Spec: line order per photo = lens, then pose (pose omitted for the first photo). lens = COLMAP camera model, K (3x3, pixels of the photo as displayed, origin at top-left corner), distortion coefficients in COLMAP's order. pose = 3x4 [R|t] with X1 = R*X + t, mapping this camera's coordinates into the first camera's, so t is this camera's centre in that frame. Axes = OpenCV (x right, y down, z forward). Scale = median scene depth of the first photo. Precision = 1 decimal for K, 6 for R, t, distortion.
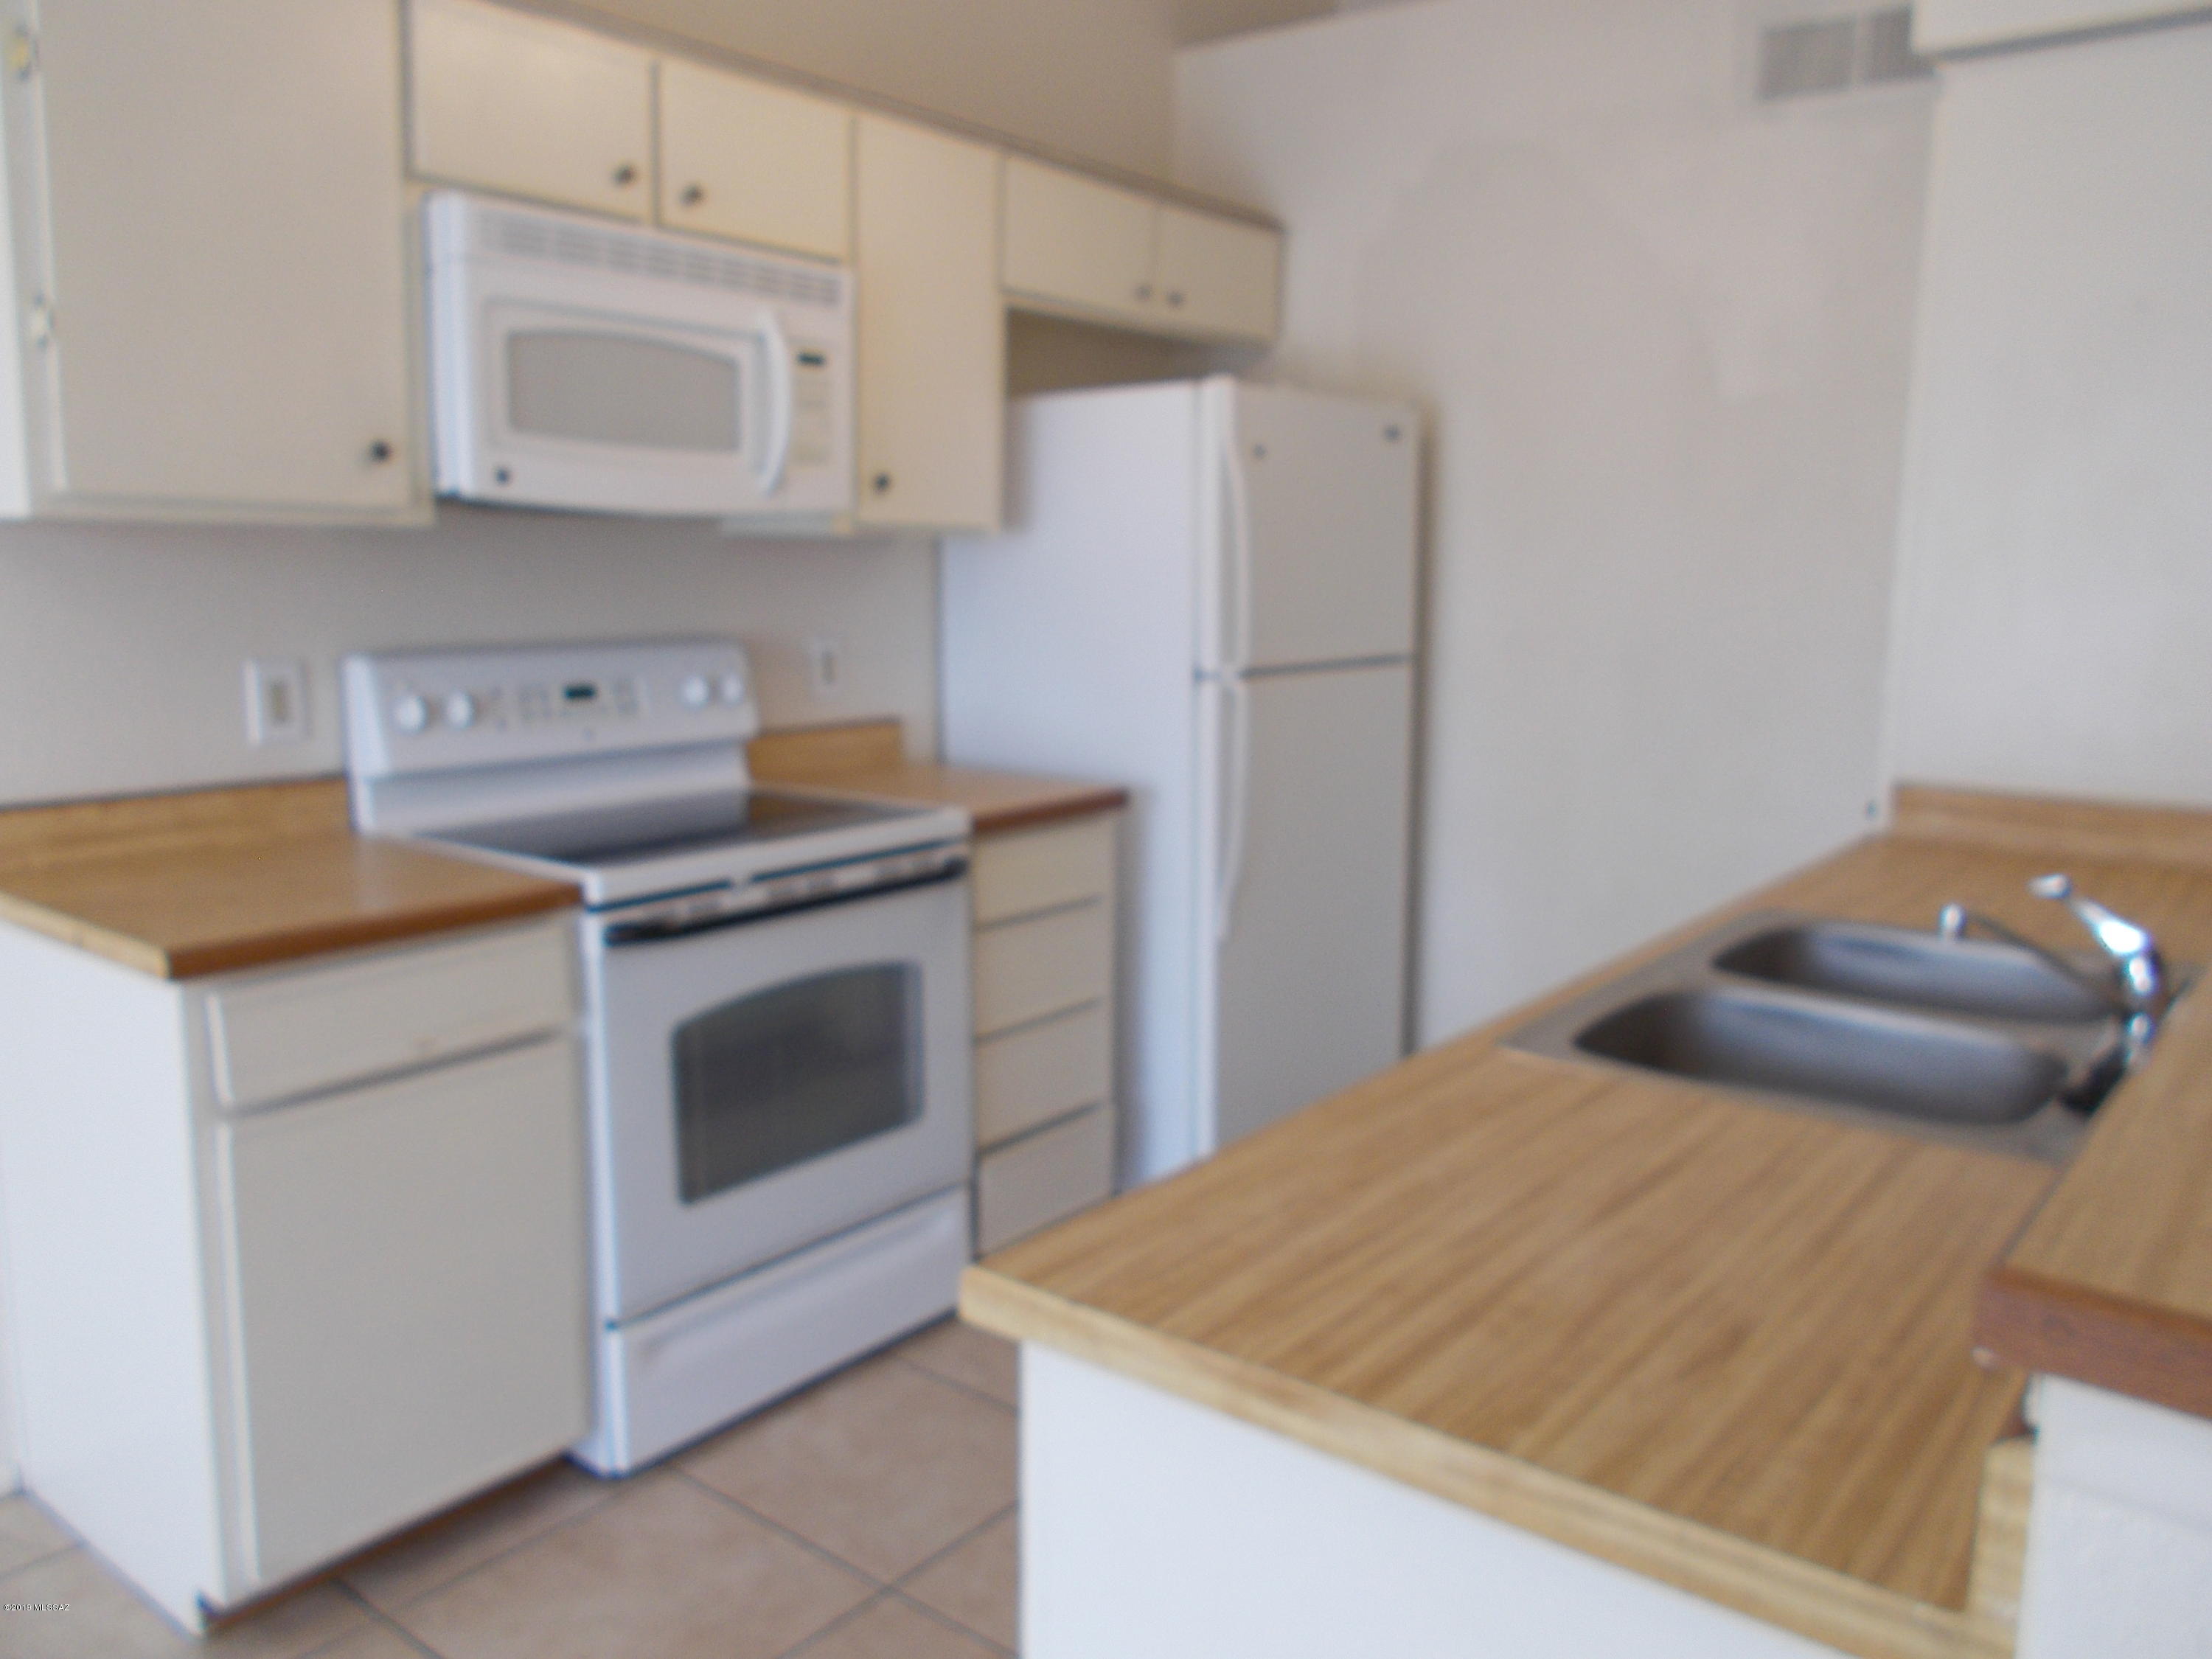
lens RADIAL K [[1680.9, 0, 1106.0], [0, 1680.9, 829.5], [0, 0, 1]] dist [-0.000200, 0.004304]
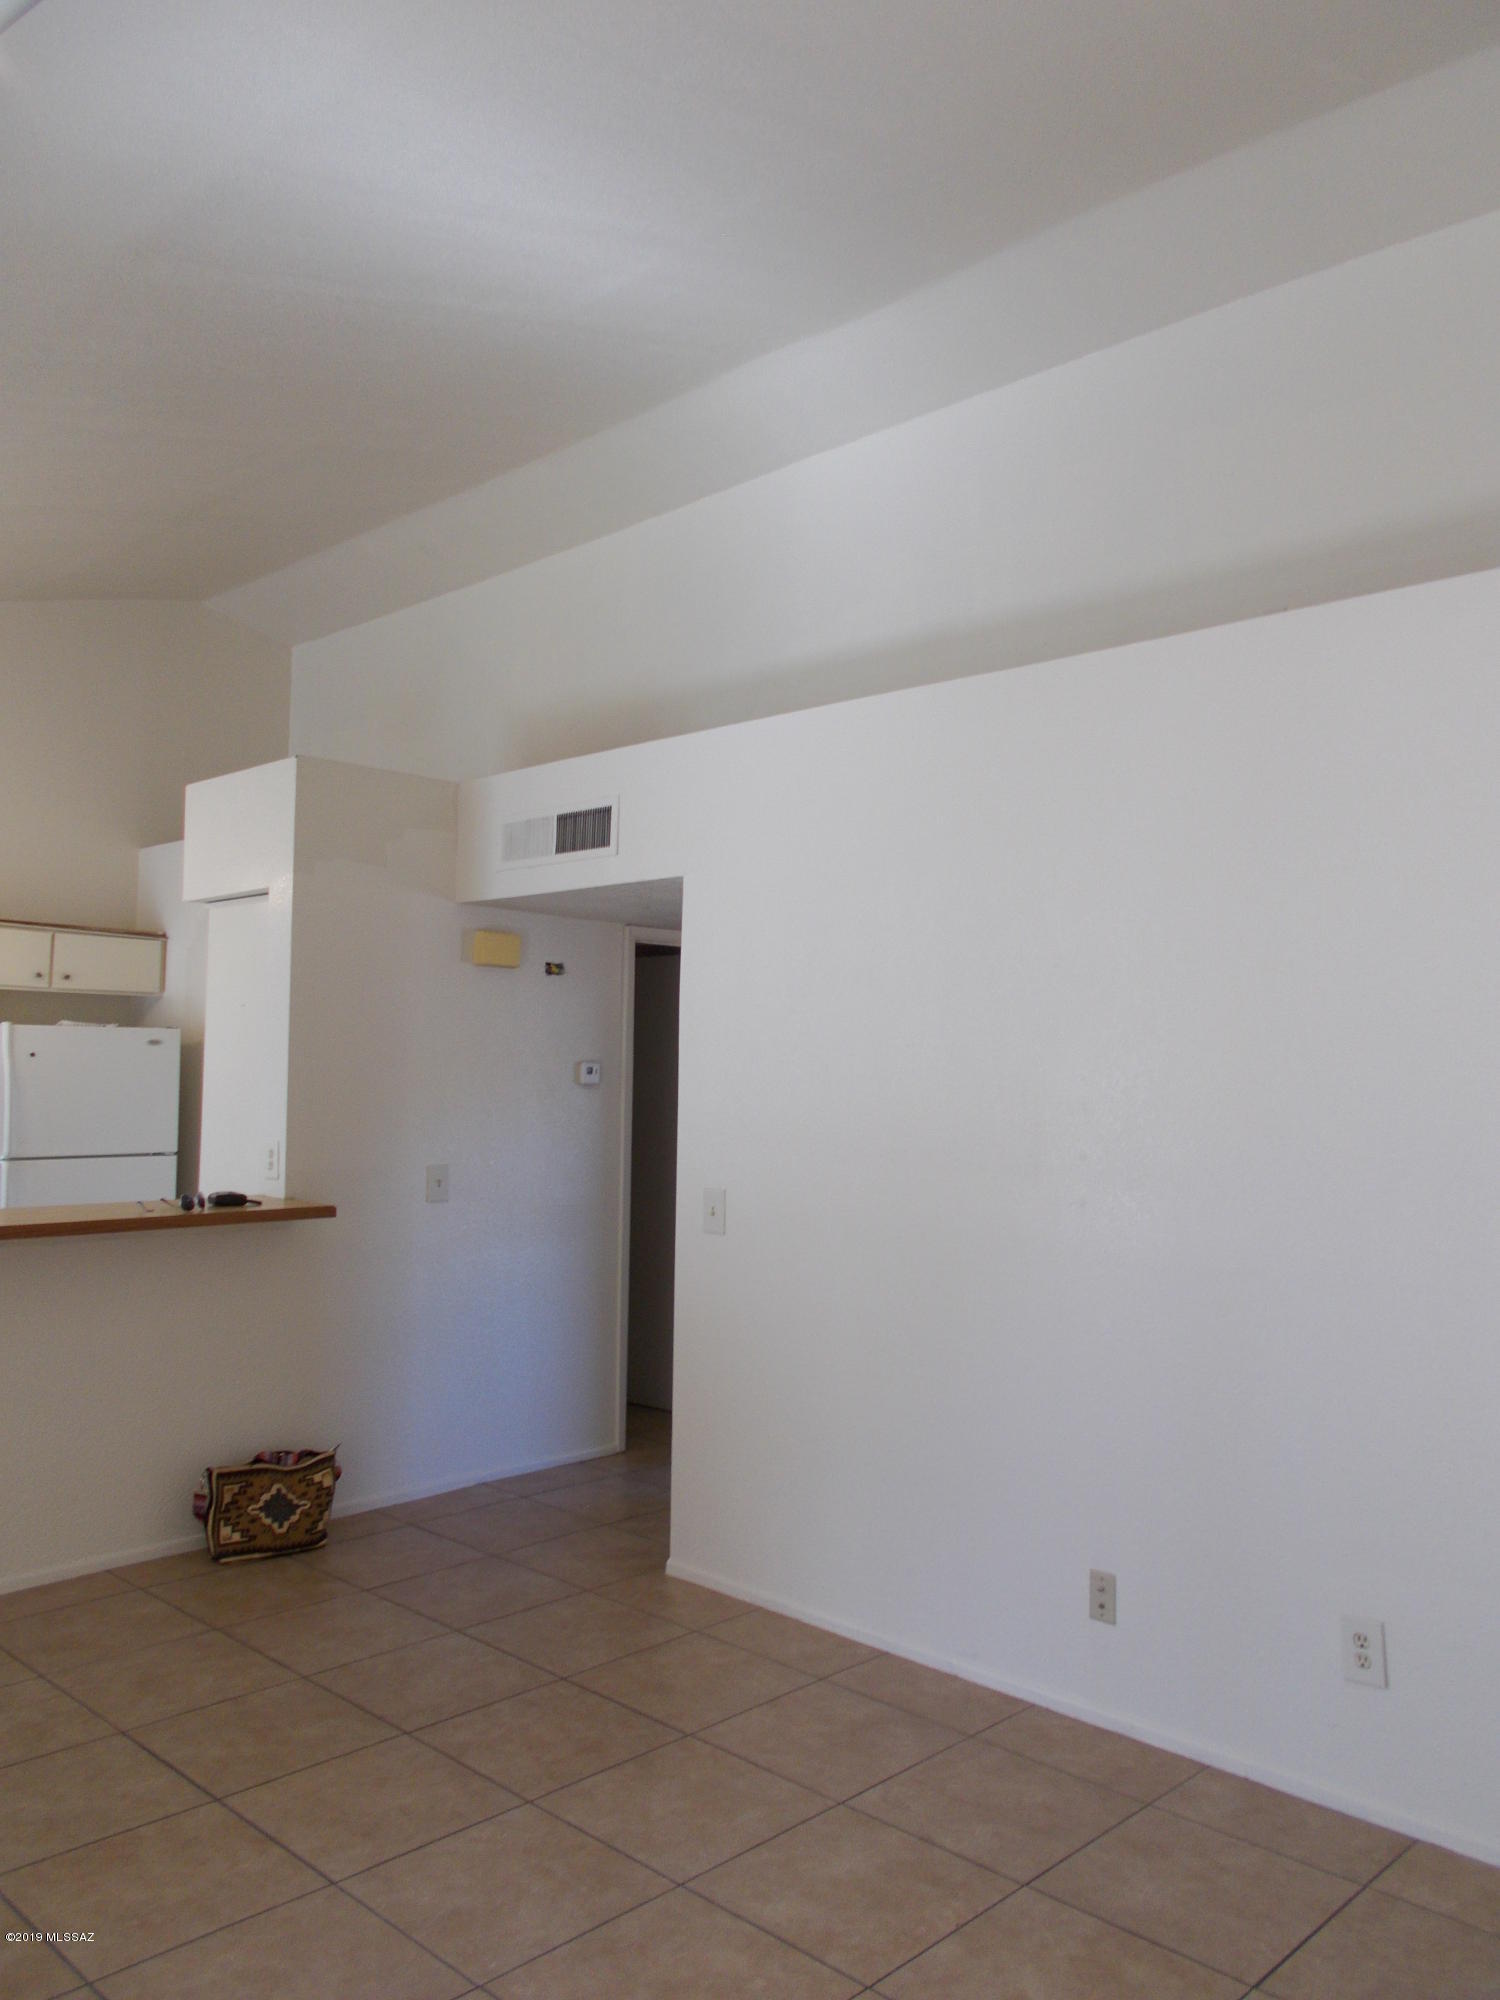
lens RADIAL K [[1519.8, 0, 750.0], [0, 1519.8, 1000.0], [0, 0, 1]] dist [-0.000200, 0.004304]
pose [[0.995104, 0.005636, -0.098676, 1.223227], [-0.026447, 0.977151, -0.210896, 0.096754], [0.095233, 0.212473, 0.972515, -0.844297]]
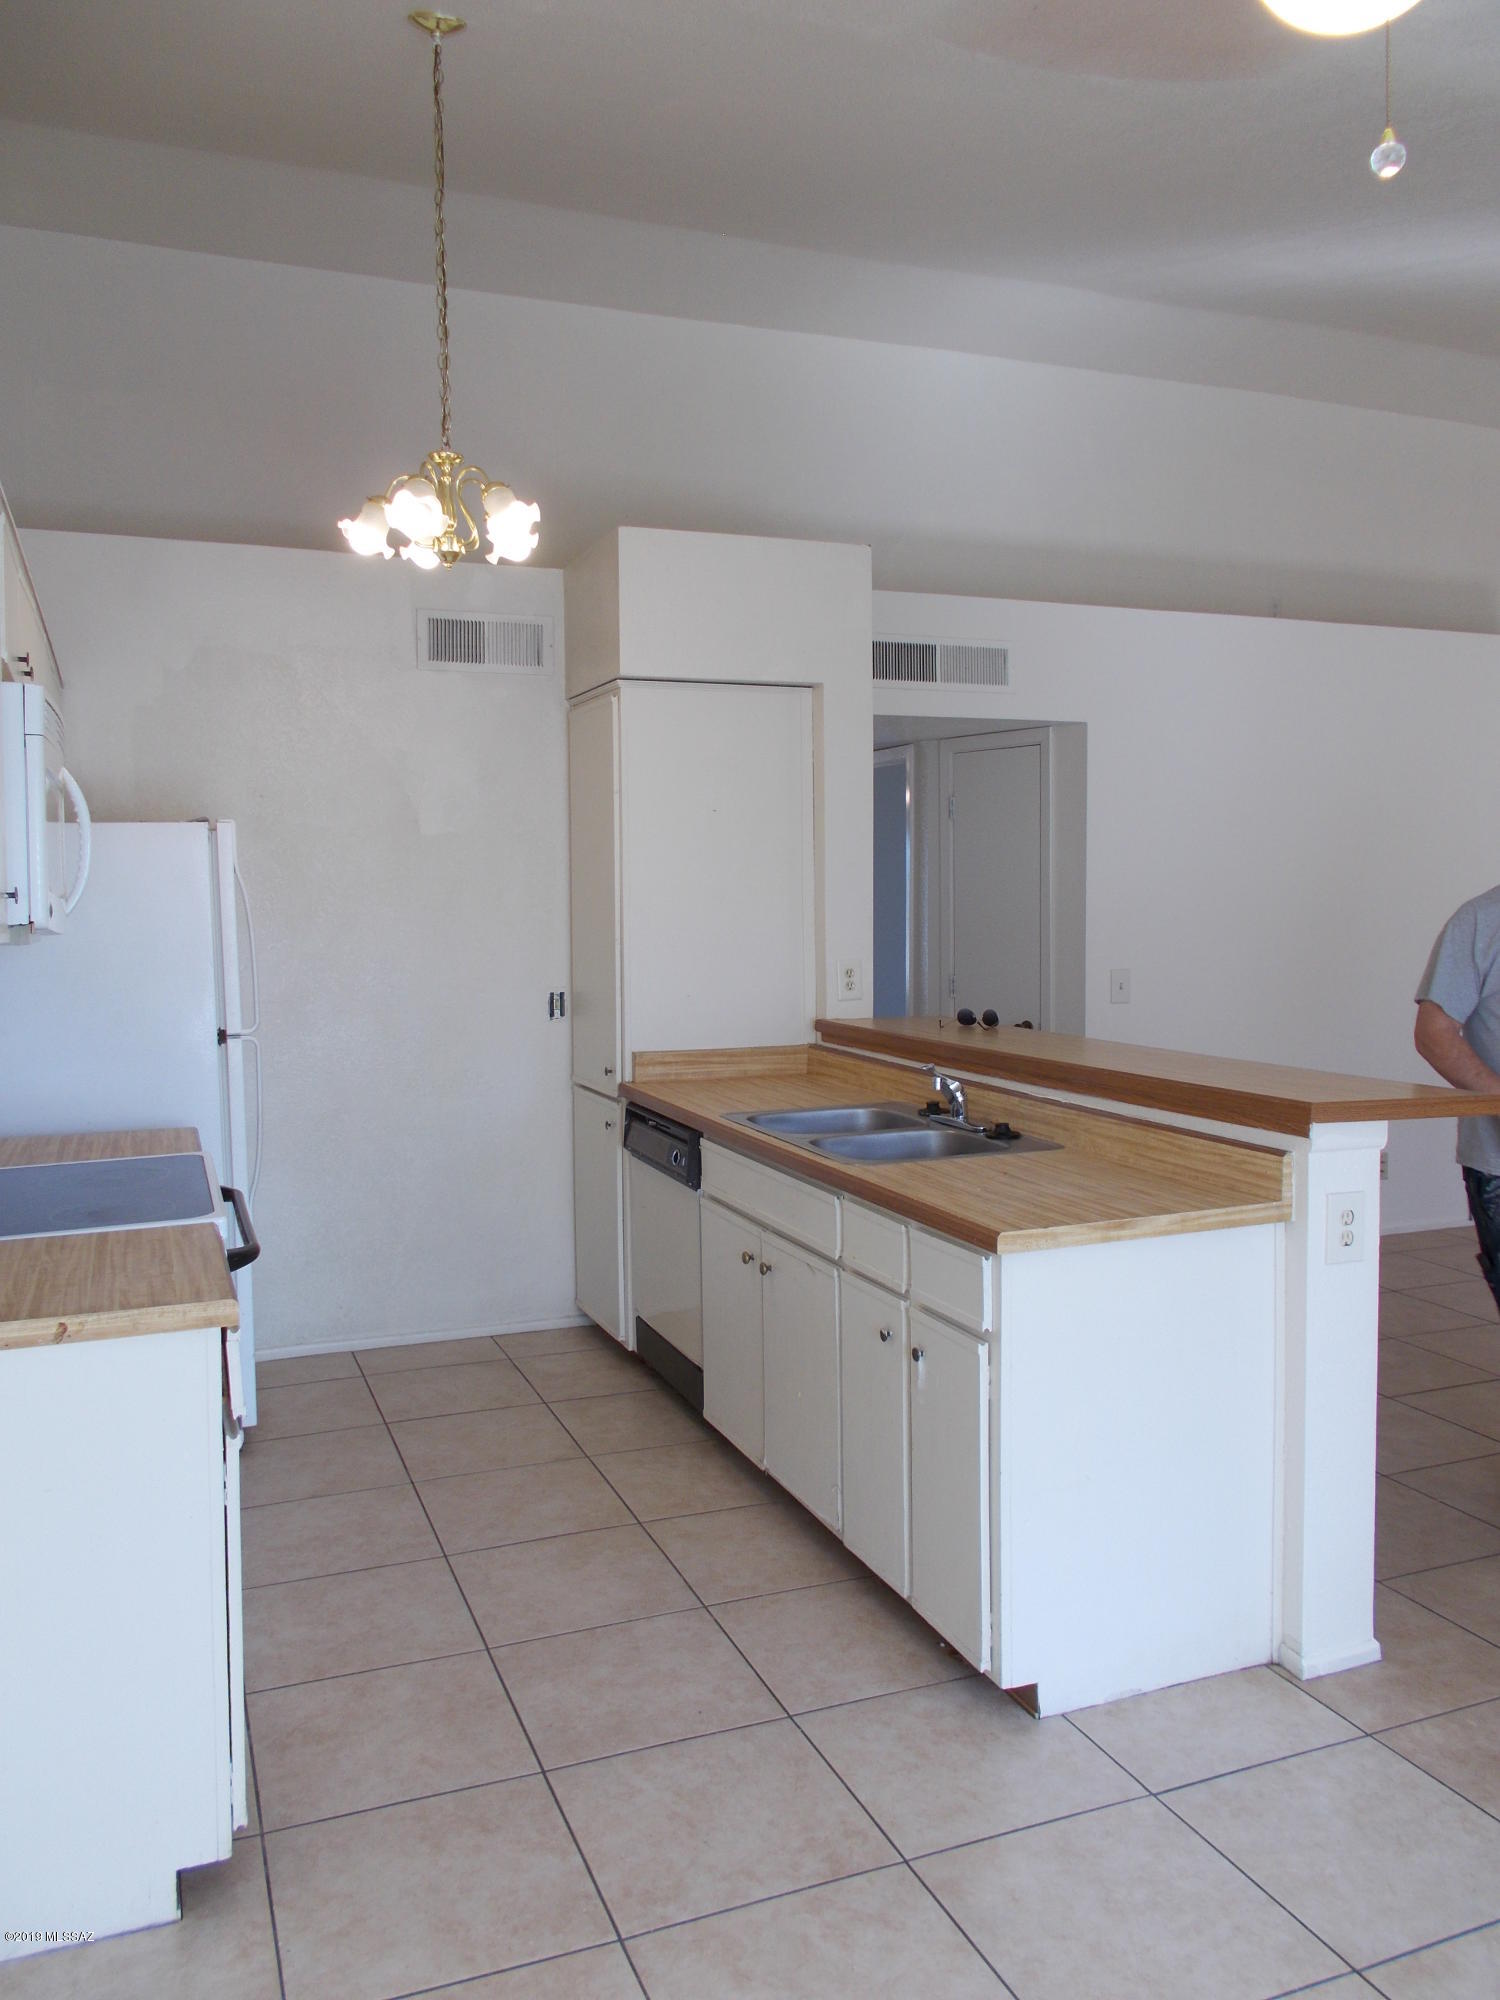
lens RADIAL K [[1519.8, 0, 750.0], [0, 1519.8, 1000.0], [0, 0, 1]] dist [-0.000200, 0.004304]
pose [[0.496834, -0.071661, 0.864882, -0.807259], [0.153339, 0.988154, -0.006211, -0.050349], [-0.854191, 0.135706, 0.501937, 0.035539]]
